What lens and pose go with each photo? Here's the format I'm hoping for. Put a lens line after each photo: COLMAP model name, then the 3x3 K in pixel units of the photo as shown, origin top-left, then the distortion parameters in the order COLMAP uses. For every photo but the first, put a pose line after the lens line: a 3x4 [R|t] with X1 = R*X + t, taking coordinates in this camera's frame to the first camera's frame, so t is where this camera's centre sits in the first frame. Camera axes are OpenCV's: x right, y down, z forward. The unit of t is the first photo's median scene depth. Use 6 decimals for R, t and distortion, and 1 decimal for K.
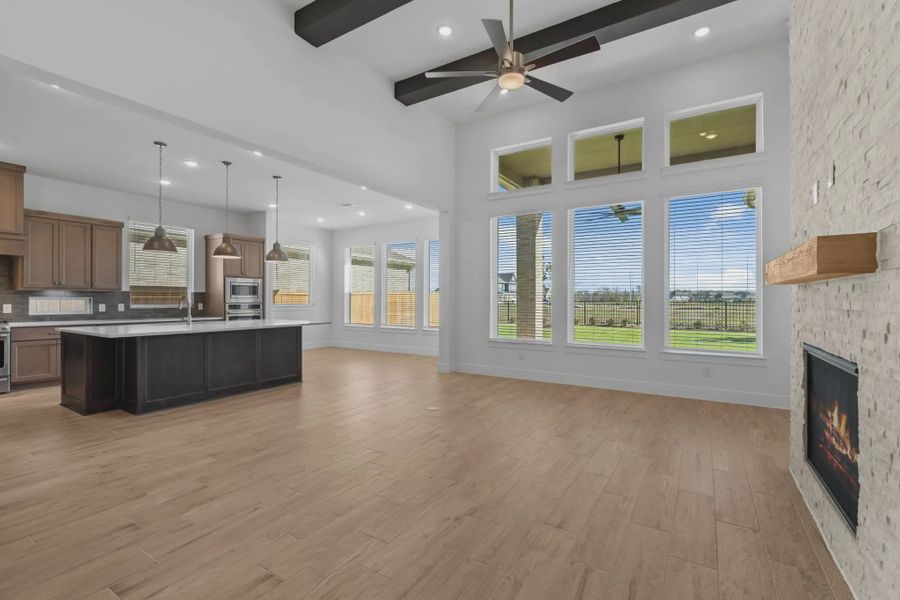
lens RADIAL K [[402.7, 0, 450.0], [0, 402.7, 300.0], [0, 0, 1]] dist [-0.000987, -0.000003]
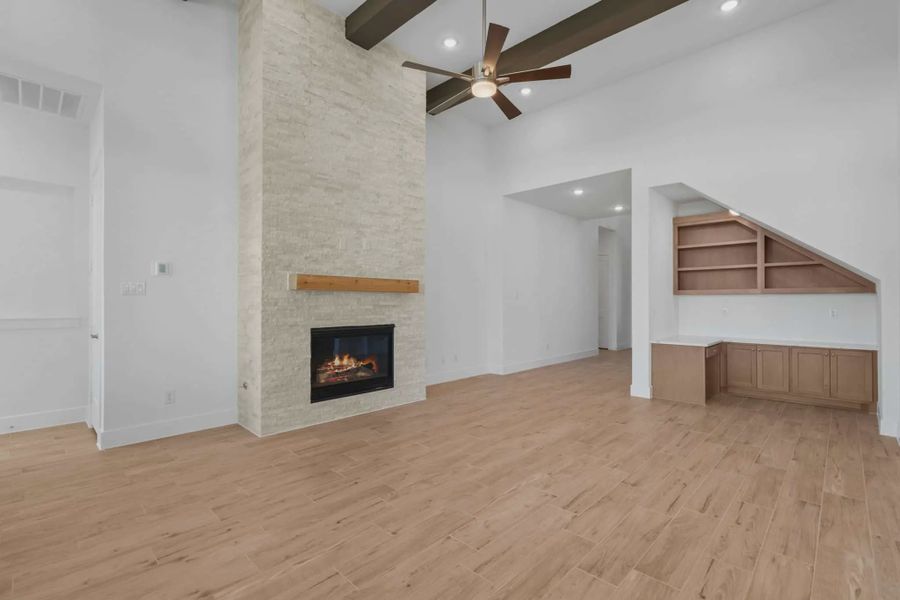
lens RADIAL K [[405.0, 0, 447.4], [0, 405.0, 302.7], [0, 0, 1]] dist [-0.006994, 0.000160]
pose [[-0.977519, -0.005379, 0.210781, 0.011181], [-0.004997, 0.999985, 0.002345, -0.000187], [-0.210790, 0.001239, -0.977531, 0.981968]]
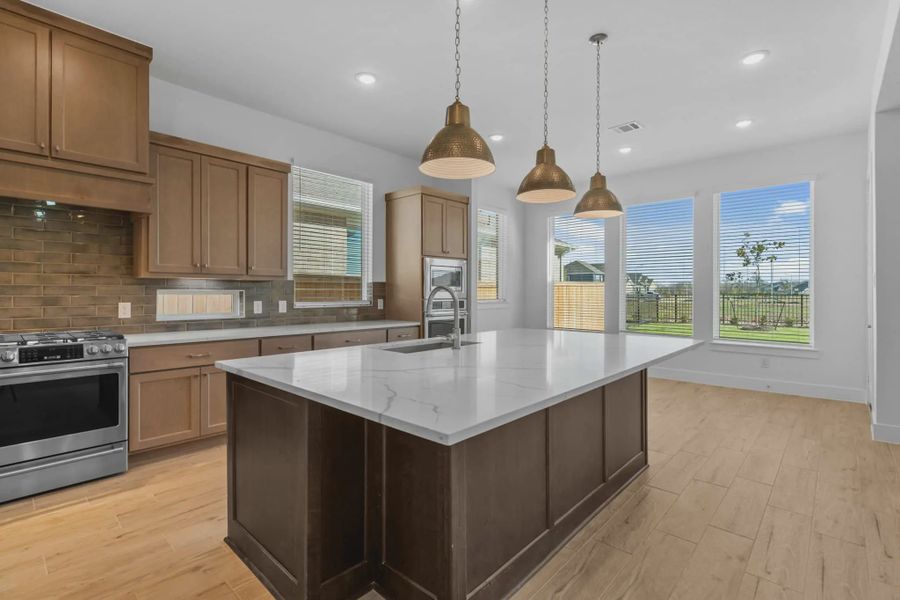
lens RADIAL K [[422.3, 0, 447.3], [0, 422.3, 293.5], [0, 0, 1]] dist [0.000238, 0.000389]
pose [[0.981915, -0.002608, -0.189303, -0.480615], [0.002385, 0.999996, -0.001405, -0.000167], [0.189306, 0.000928, 0.981918, 0.445048]]
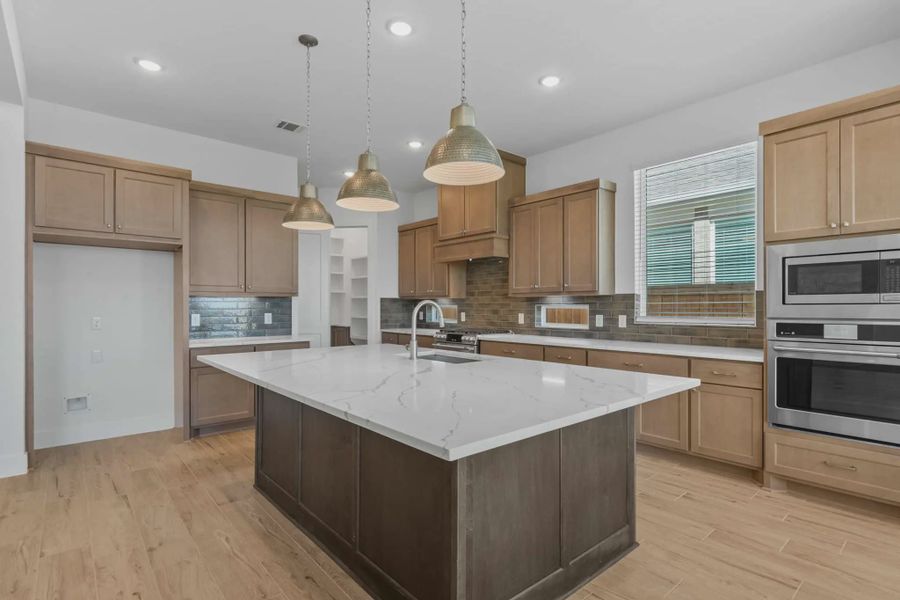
lens RADIAL K [[444.5, 0, 451.4], [0, 444.5, 308.8], [0, 0, 1]] dist [0.000430, 0.000324]
pose [[-0.294059, 0.000527, -0.955787, -0.124163], [-0.002297, 0.999997, 0.001258, -0.000384], [0.955784, 0.002566, -0.294057, 1.017841]]
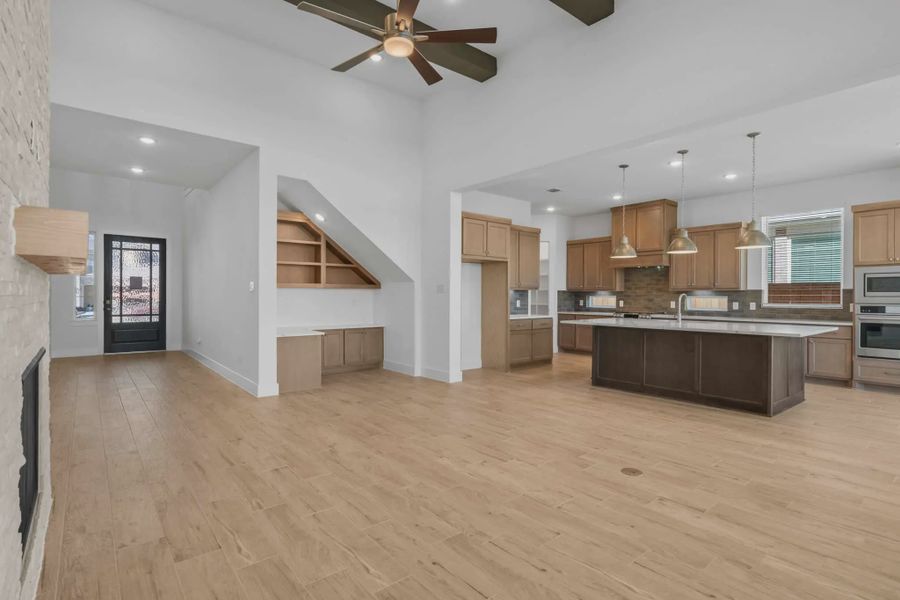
lens RADIAL K [[446.9, 0, 450.0], [0, 446.9, 300.0], [0, 0, 1]] dist [0.001850, 0.001565]
pose [[-0.320192, 0.003295, -0.947347, 0.504283], [-0.006433, 0.999963, 0.005652, 0.002016], [0.947331, 0.007904, -0.320160, 0.689081]]
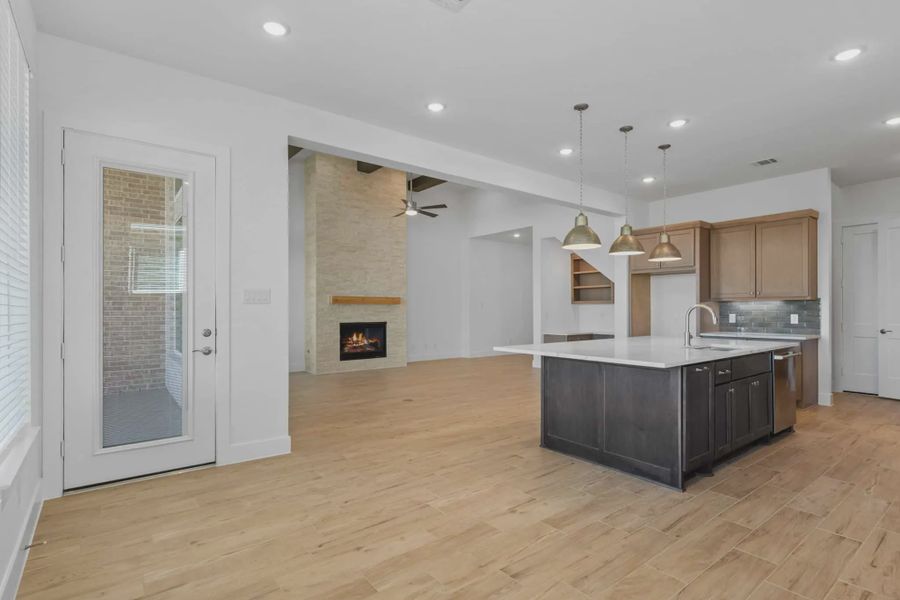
lens RADIAL K [[444.5, 0, 451.4], [0, 444.5, 308.8], [0, 0, 1]] dist [0.000430, 0.000324]
pose [[-0.939076, -0.000856, 0.343707, -0.446538], [-0.000395, 0.999999, 0.001412, -0.003348], [-0.343708, 0.001190, -0.939076, 1.584924]]
